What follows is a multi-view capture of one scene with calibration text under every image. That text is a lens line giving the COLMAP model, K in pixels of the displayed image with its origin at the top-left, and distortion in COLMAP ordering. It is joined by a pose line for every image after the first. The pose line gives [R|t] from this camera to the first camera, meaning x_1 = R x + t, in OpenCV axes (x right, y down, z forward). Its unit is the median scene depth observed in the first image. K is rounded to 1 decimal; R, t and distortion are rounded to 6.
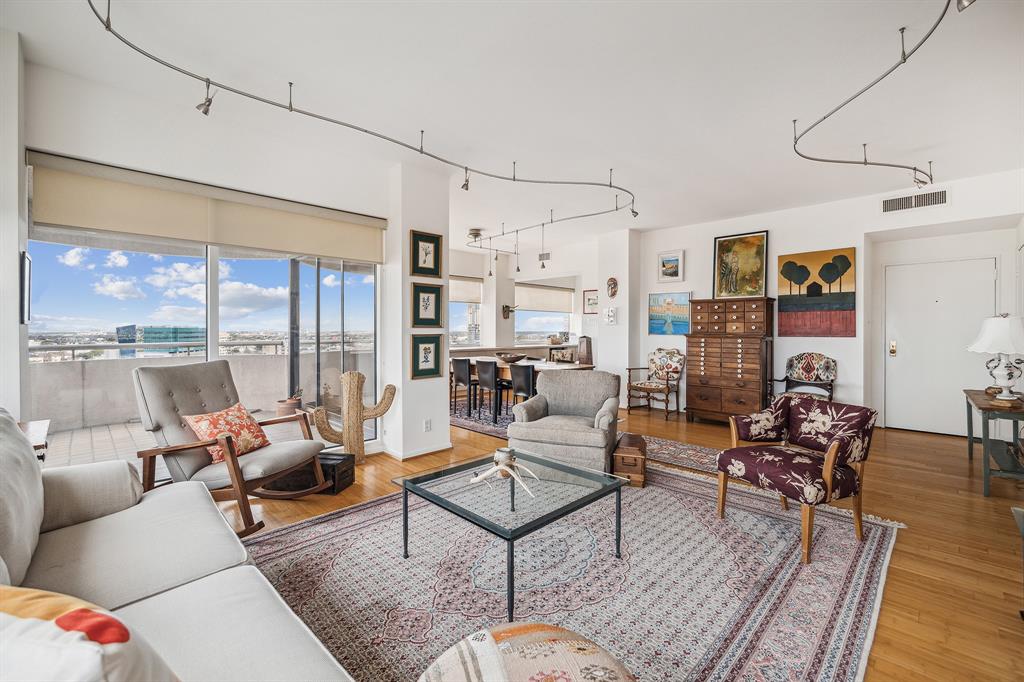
lens RADIAL K [[438.2, 0, 506.0], [0, 438.2, 329.0], [0, 0, 1]] dist [0.005082, 0.000149]
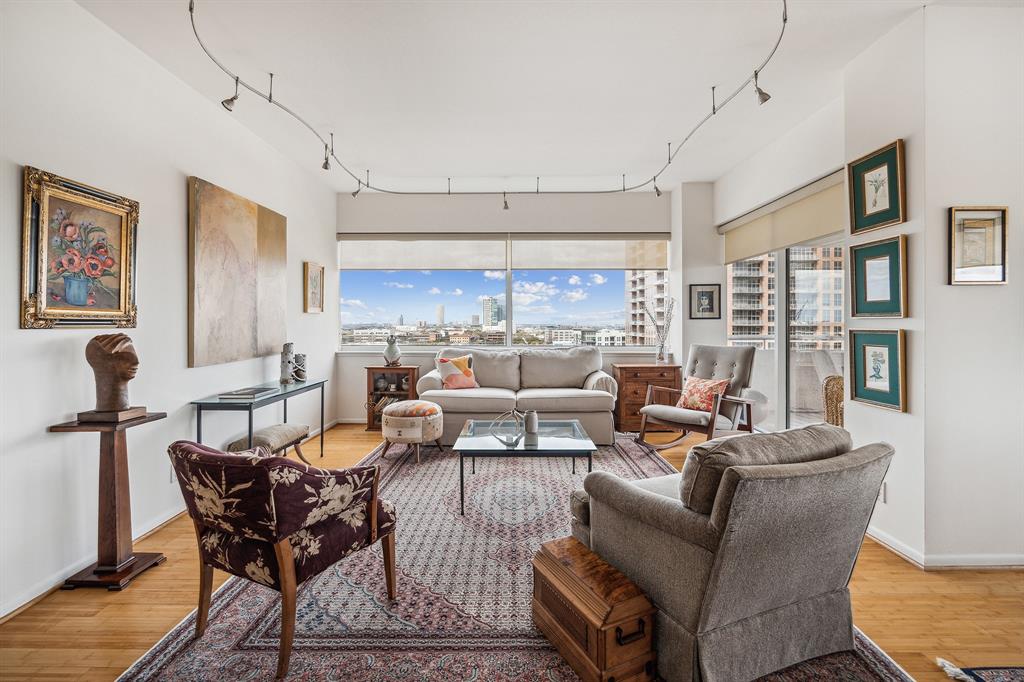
lens RADIAL K [[452.2, 0, 520.5], [0, 452.2, 326.3], [0, 0, 1]] dist [0.002626, -0.001358]
pose [[-0.693728, 0.003516, -0.720228, 0.450891], [-0.001512, 0.999979, 0.006338, 0.003859], [0.720235, 0.005486, -0.693708, 0.858000]]
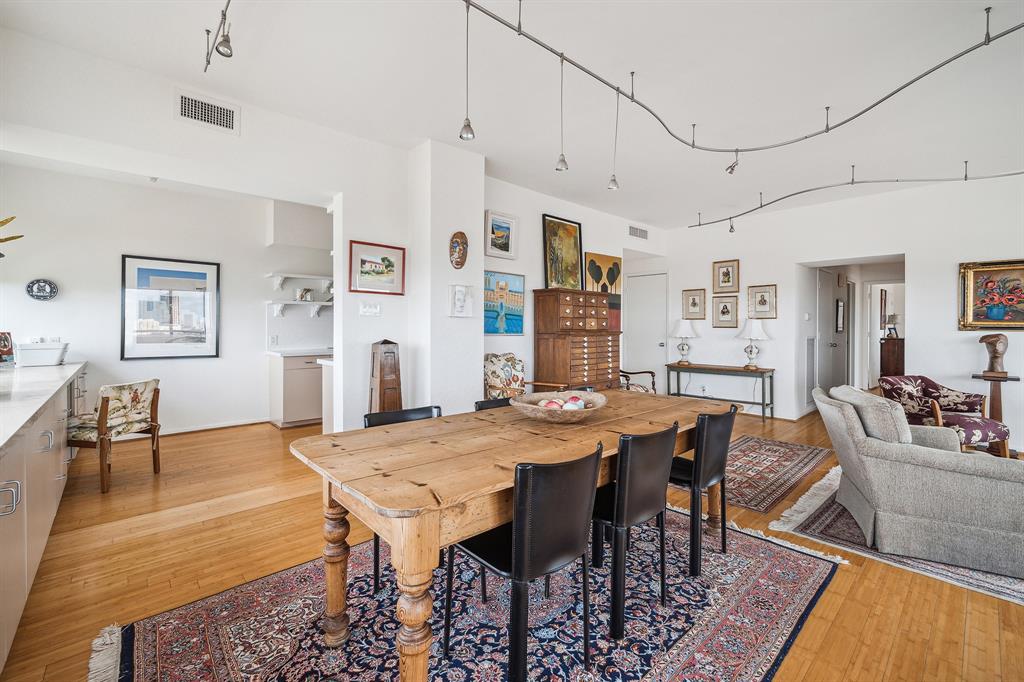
lens RADIAL K [[438.2, 0, 507.5], [0, 438.2, 329.1], [0, 0, 1]] dist [0.005082, 0.000149]
pose [[0.024401, -0.009455, 0.999658, -0.386836], [-0.002025, 0.999953, 0.009507, -0.000635], [-0.999700, -0.002256, 0.024381, 1.166782]]
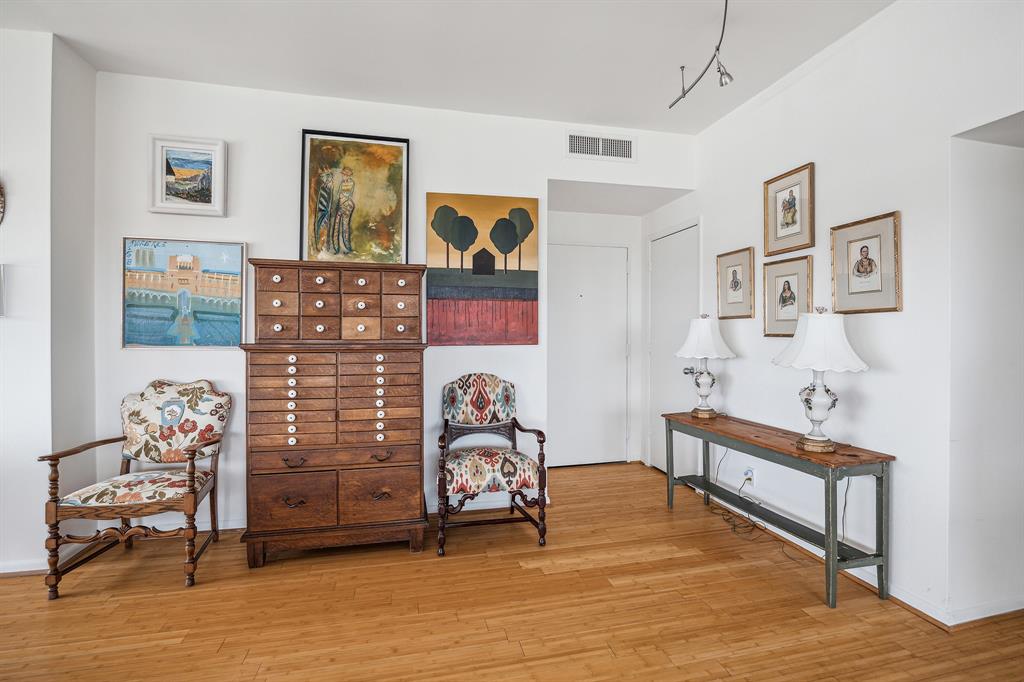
lens RADIAL K [[471.8, 0, 518.3], [0, 471.8, 335.9], [0, 0, 1]] dist [-0.017149, 0.000216]
pose [[0.508834, -0.007157, 0.860835, 0.190482], [-0.000829, 0.999961, 0.008804, 0.000393], [-0.860864, -0.005193, 0.508808, 0.624141]]
